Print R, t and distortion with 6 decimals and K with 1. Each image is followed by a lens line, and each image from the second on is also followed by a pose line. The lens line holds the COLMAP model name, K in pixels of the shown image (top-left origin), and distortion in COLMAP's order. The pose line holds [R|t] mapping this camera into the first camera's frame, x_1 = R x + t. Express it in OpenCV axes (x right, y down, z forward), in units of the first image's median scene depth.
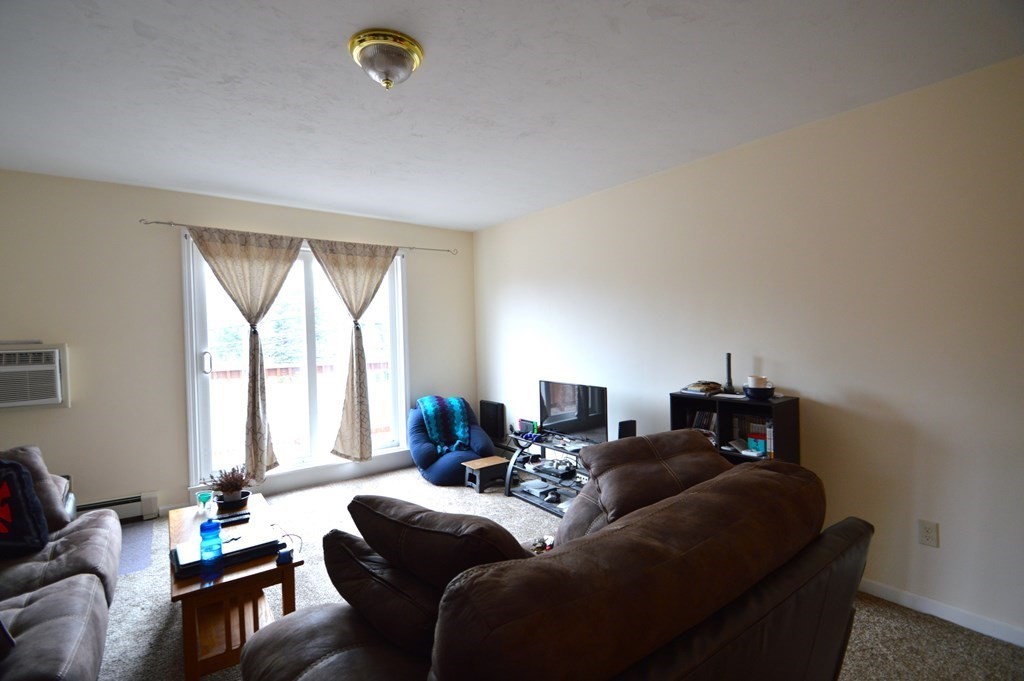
lens RADIAL K [[454.9, 0, 499.3], [0, 454.9, 343.5], [0, 0, 1]] dist [0.012240, -0.014471]
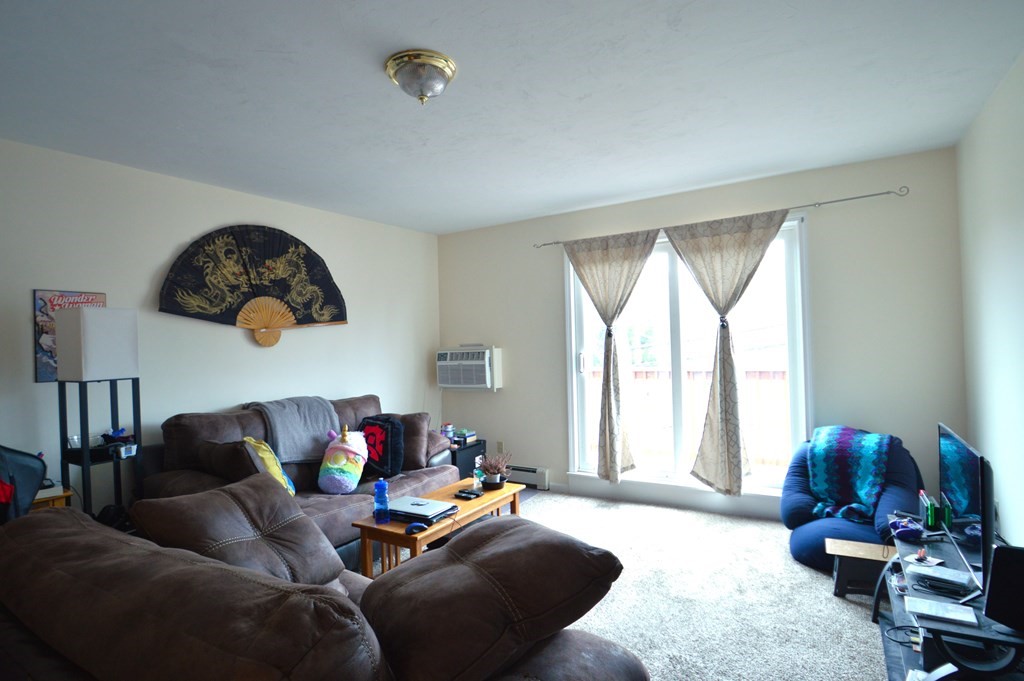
lens RADIAL K [[516.7, 0, 498.1], [0, 516.7, 344.4], [0, 0, 1]] dist [0.006703, -0.022791]
pose [[0.384625, 0.004183, -0.923063, 0.395599], [0.007148, 0.999946, 0.007510, -0.012327], [0.923045, -0.009487, 0.384575, 0.312129]]
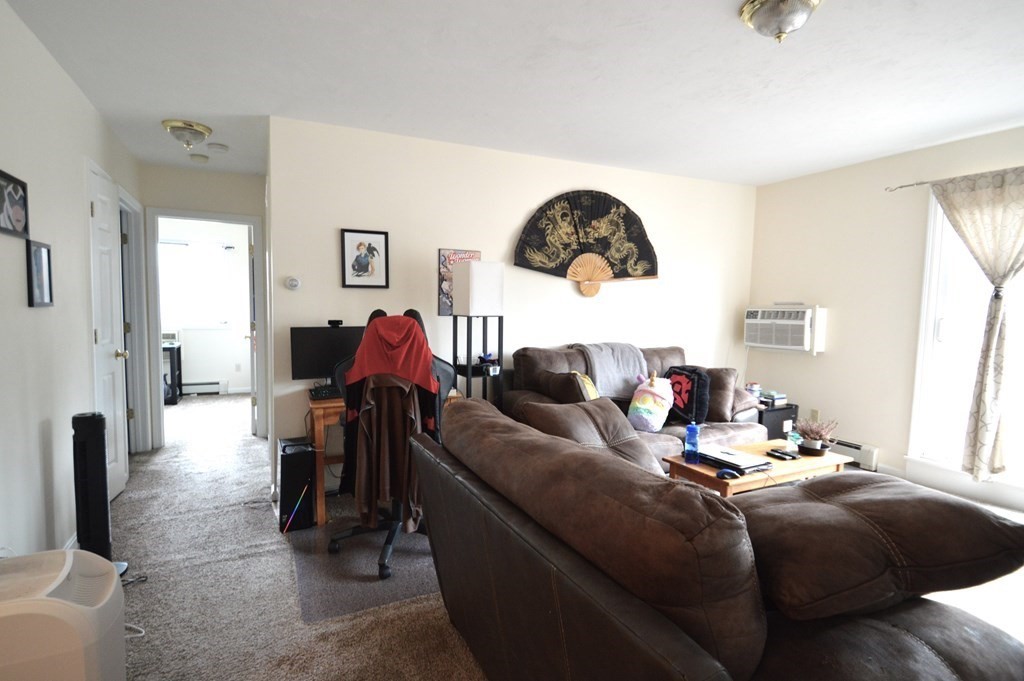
lens RADIAL K [[488.0, 0, 496.9], [0, 488.0, 344.5], [0, 0, 1]] dist [0.011622, -0.016861]
pose [[-0.162397, 0.093712, -0.982265, 0.416846], [-0.027104, 0.994681, 0.099377, -0.001387], [0.986353, 0.042762, -0.158993, 0.262873]]
